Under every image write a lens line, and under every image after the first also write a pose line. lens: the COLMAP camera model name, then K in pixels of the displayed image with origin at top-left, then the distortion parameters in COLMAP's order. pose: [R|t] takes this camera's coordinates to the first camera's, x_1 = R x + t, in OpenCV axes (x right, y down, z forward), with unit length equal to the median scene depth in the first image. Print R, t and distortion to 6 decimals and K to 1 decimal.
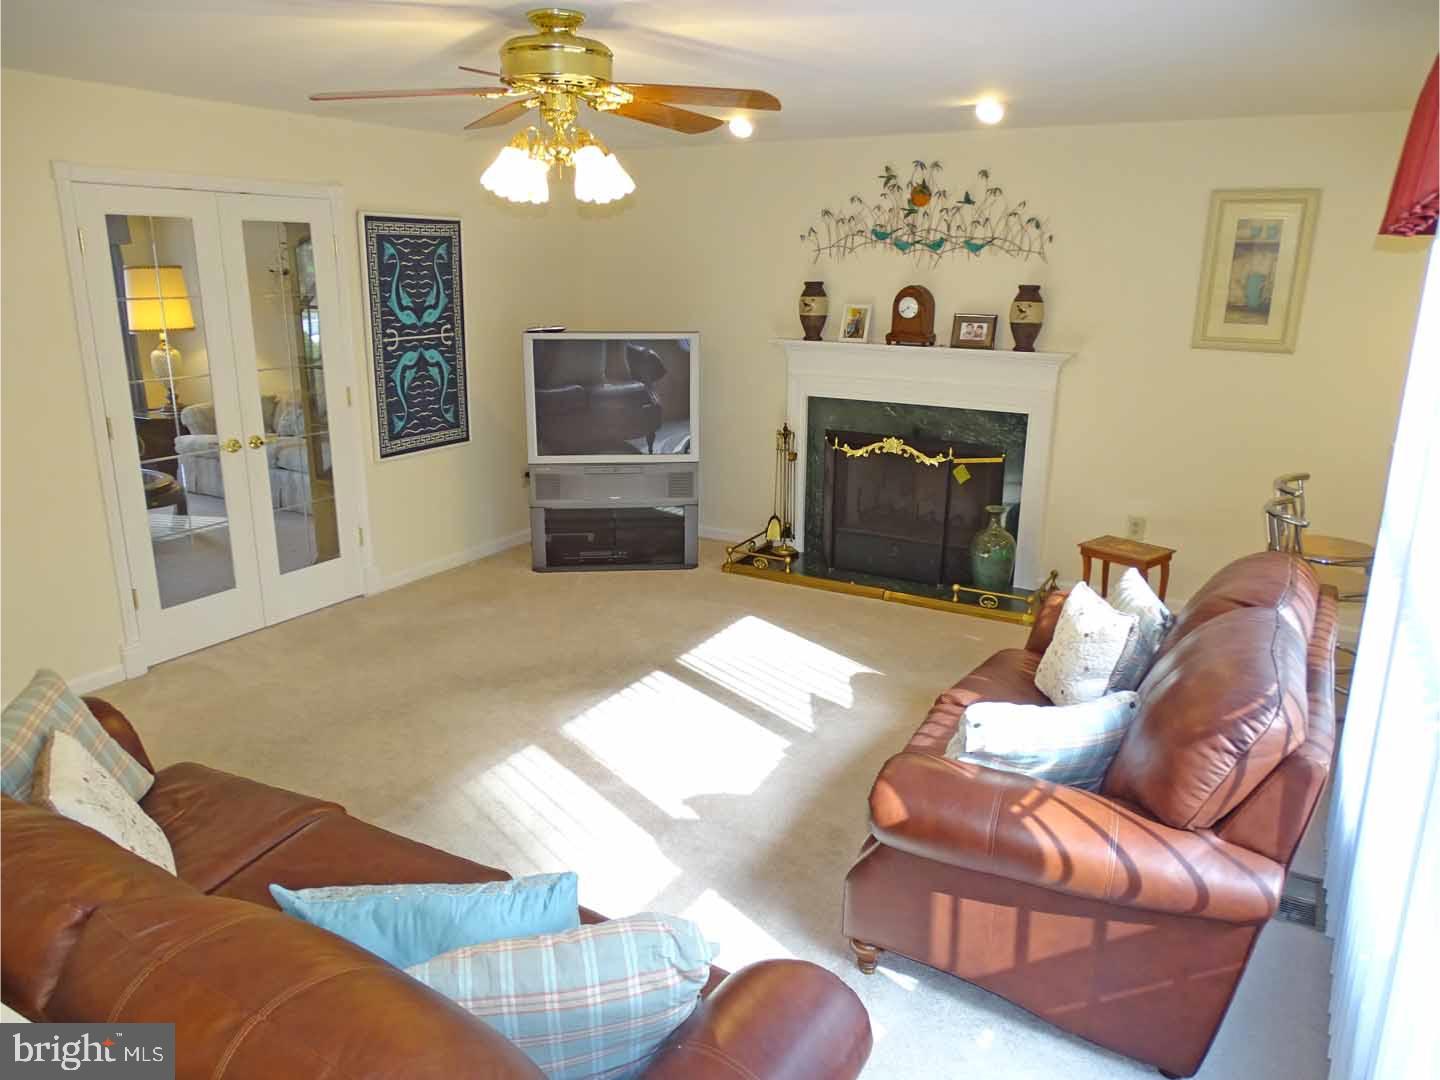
lens RADIAL K [[1038.5, 0, 720.0], [0, 1038.5, 540.0], [0, 0, 1]] dist [-0.005156, 0.003249]
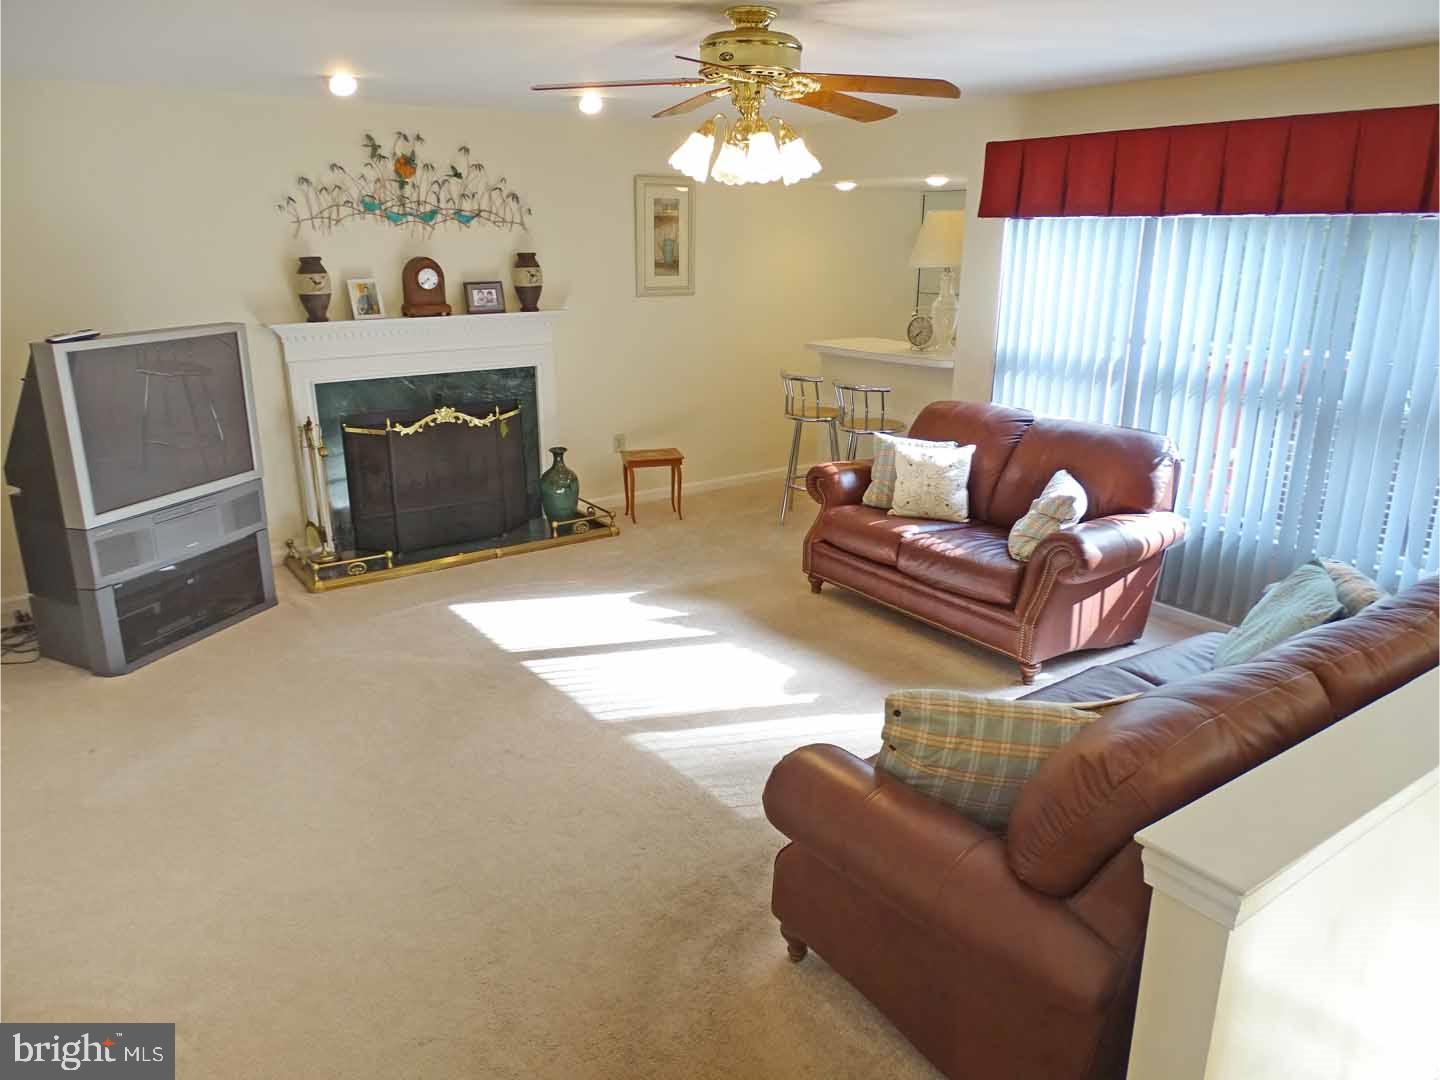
lens RADIAL K [[1033.0, 0, 720.0], [0, 1033.0, 540.0], [0, 0, 1]] dist [0.006734, 0.005515]
pose [[0.410840, -0.269422, 0.870989, -0.656006], [0.246155, 0.952639, 0.178569, -0.091110], [-0.877849, 0.141035, 0.457701, 0.322944]]
